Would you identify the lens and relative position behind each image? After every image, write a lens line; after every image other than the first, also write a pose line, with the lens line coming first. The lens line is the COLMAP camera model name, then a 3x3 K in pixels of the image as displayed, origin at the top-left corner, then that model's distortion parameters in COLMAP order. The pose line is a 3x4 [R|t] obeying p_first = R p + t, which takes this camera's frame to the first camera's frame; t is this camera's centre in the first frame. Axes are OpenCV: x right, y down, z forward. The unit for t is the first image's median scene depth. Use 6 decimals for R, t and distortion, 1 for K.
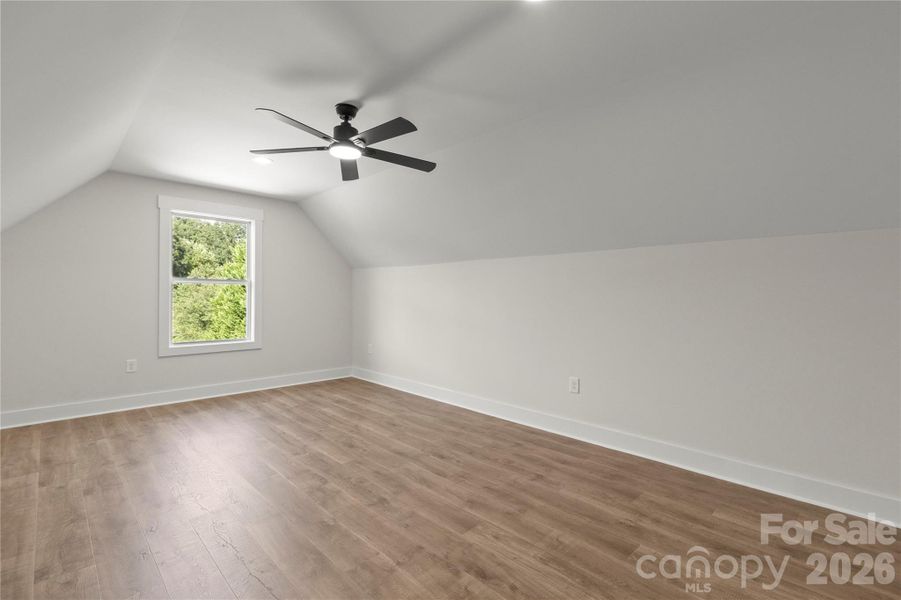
lens RADIAL K [[418.1, 0, 450.2], [0, 418.1, 291.1], [0, 0, 1]] dist [0.005892, -0.000482]
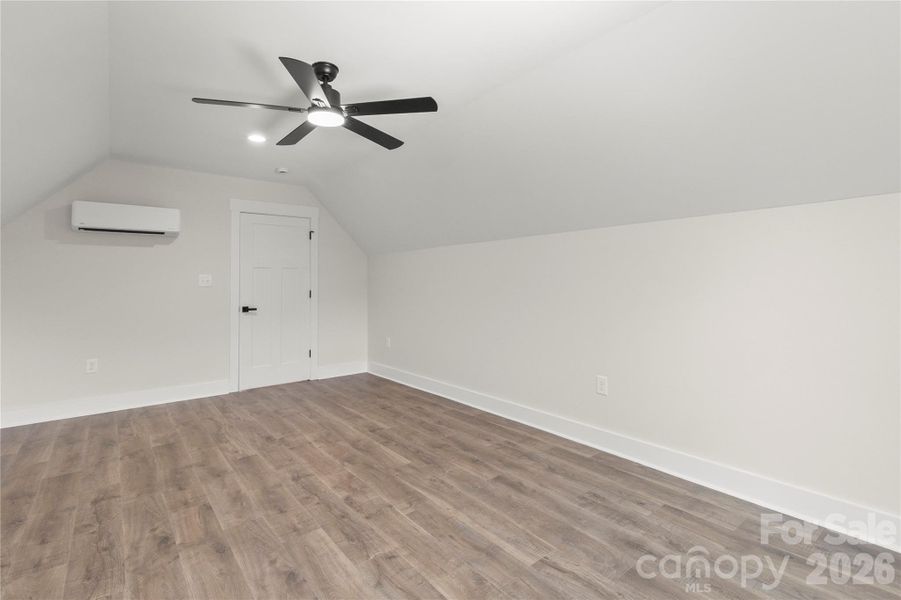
lens RADIAL K [[418.1, 0, 450.4], [0, 418.1, 290.6], [0, 0, 1]] dist [0.005892, -0.000482]
pose [[-0.995660, 0.000774, 0.093061, -0.611691], [0.001684, 0.999952, 0.009697, 0.013718], [-0.093049, 0.009812, -0.995613, 1.900956]]
